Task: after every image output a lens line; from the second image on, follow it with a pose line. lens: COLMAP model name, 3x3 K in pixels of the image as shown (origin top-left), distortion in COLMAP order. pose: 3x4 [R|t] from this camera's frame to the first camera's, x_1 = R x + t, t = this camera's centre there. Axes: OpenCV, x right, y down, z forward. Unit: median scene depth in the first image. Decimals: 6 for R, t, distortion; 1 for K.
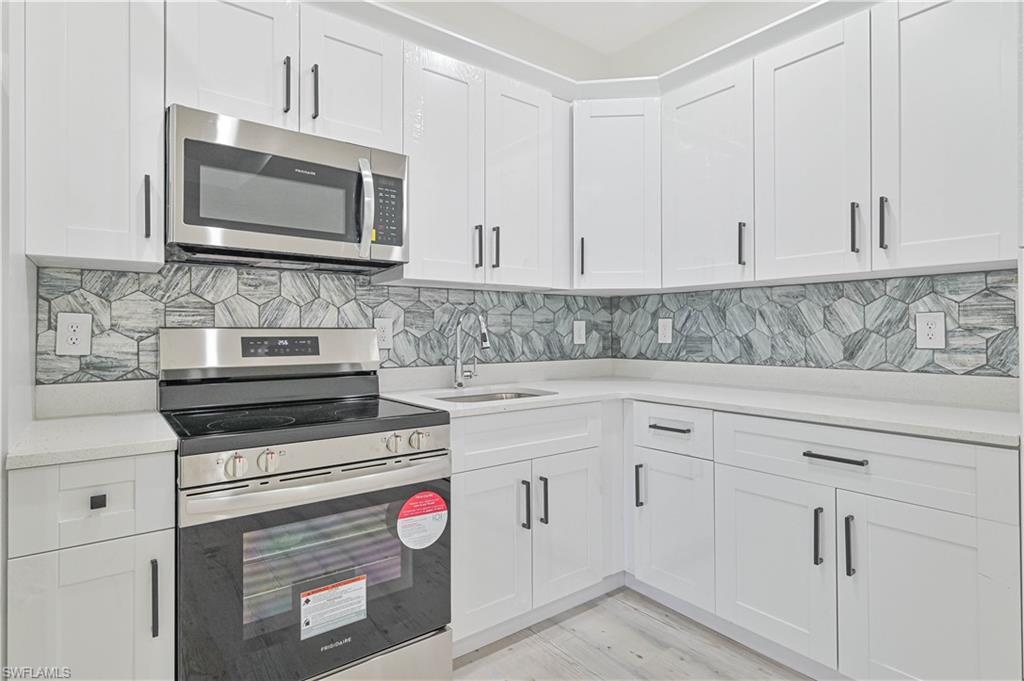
lens RADIAL K [[536.1, 0, 509.9], [0, 536.1, 329.9], [0, 0, 1]] dist [0.002727, 0.000211]
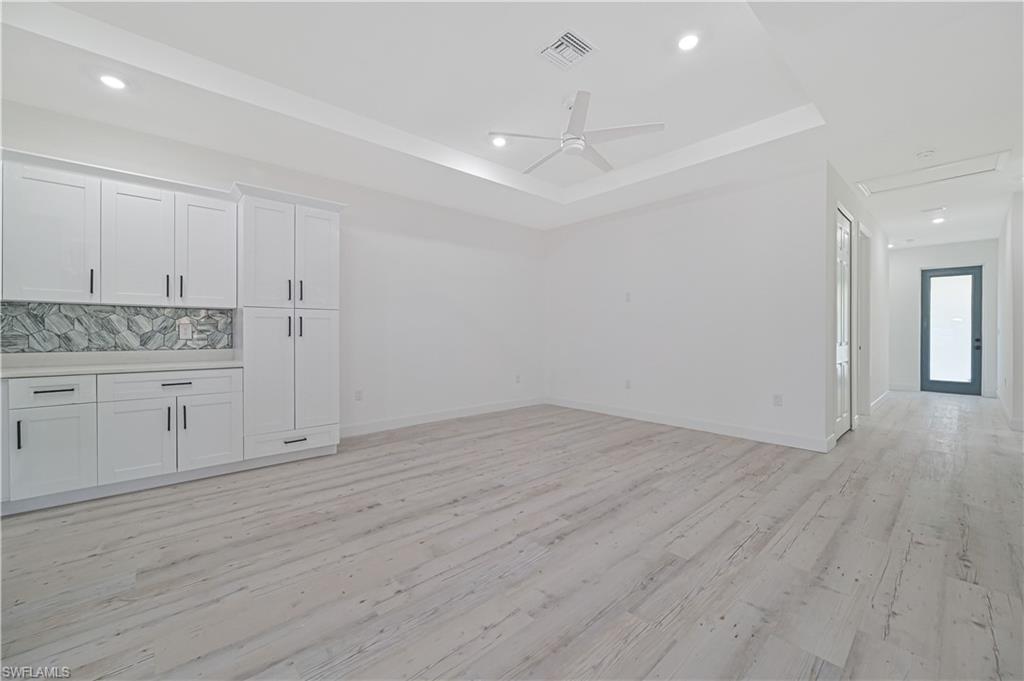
lens RADIAL K [[396.4, 0, 511.1], [0, 396.4, 333.5], [0, 0, 1]] dist [0.001400, 0.000015]
pose [[-0.073456, 0.000811, 0.997298, -1.061040], [-0.004957, 0.999987, -0.001178, 0.005533], [-0.997286, -0.005030, -0.073451, -0.302876]]
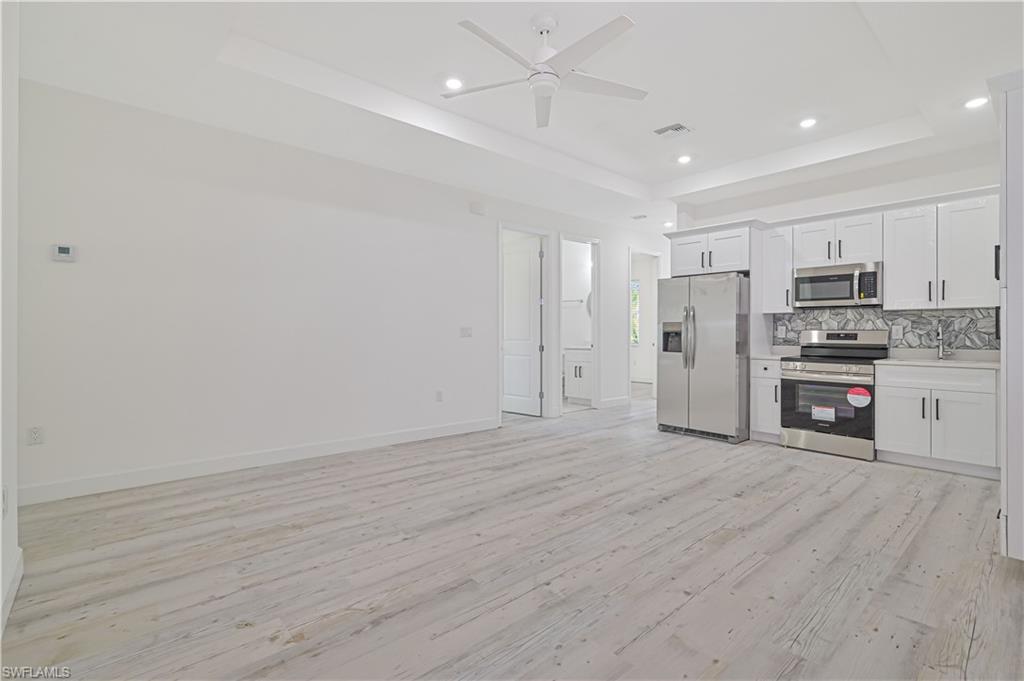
lens RADIAL K [[469.5, 0, 510.9], [0, 469.5, 332.9], [0, 0, 1]] dist [0.003369, 0.000023]
pose [[0.065563, 0.005042, -0.997836, 1.831646], [0.003728, 0.999979, 0.005297, -0.007207], [0.997841, -0.004067, 0.065543, -0.842962]]
